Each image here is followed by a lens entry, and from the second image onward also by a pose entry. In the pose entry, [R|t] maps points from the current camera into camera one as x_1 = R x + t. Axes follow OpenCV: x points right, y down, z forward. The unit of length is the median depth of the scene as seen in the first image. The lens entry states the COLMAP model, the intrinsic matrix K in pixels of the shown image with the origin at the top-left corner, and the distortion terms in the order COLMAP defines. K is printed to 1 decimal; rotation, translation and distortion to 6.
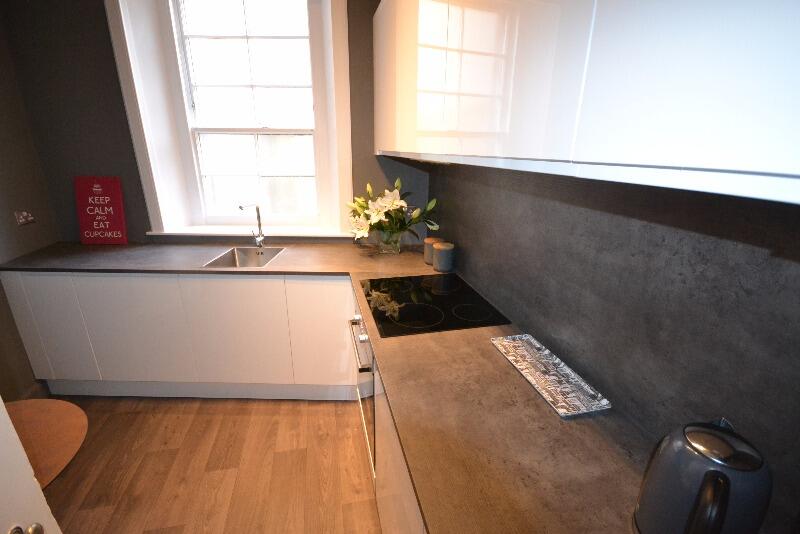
lens RADIAL K [[357.2, 0, 395.0], [0, 357.2, 269.4], [0, 0, 1]] dist [-0.010095, -0.000121]
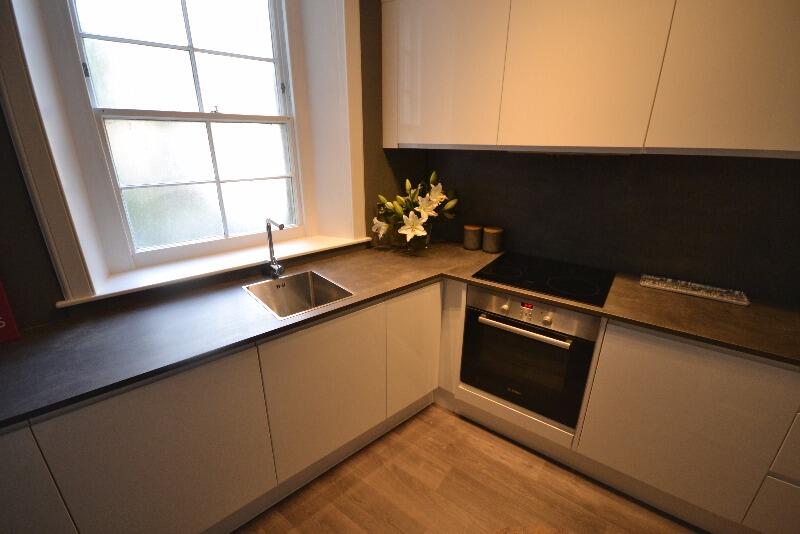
lens RADIAL K [[357.2, 0, 395.0], [0, 357.2, 269.4], [0, 0, 1]] dist [-0.010095, -0.000121]
pose [[0.752324, -0.231404, 0.616815, -0.748366], [0.214810, 0.971275, 0.102381, -0.117144], [-0.622788, 0.055474, 0.780421, 0.311066]]
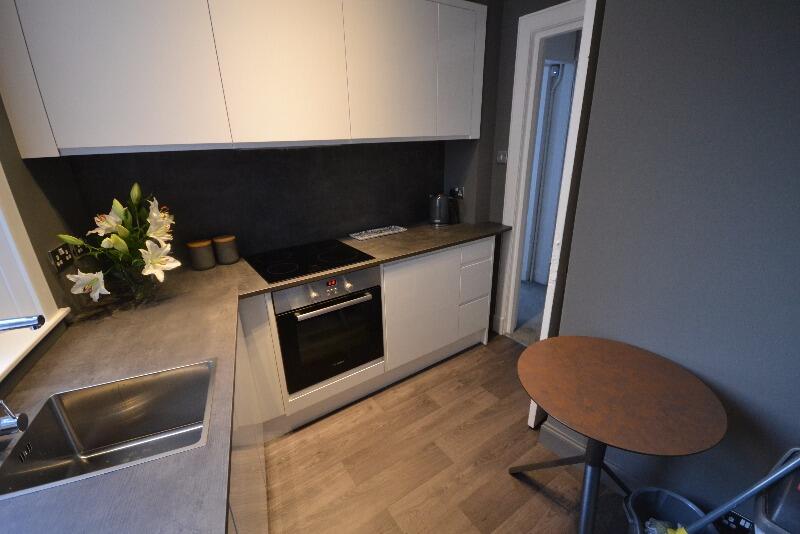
lens RADIAL K [[357.2, 0, 395.0], [0, 357.2, 269.4], [0, 0, 1]] dist [-0.010095, -0.000121]
pose [[-0.381388, -0.317633, 0.868131, -0.871706], [0.323266, 0.833994, 0.447161, -0.264692], [-0.866050, 0.451179, -0.215395, 0.779755]]
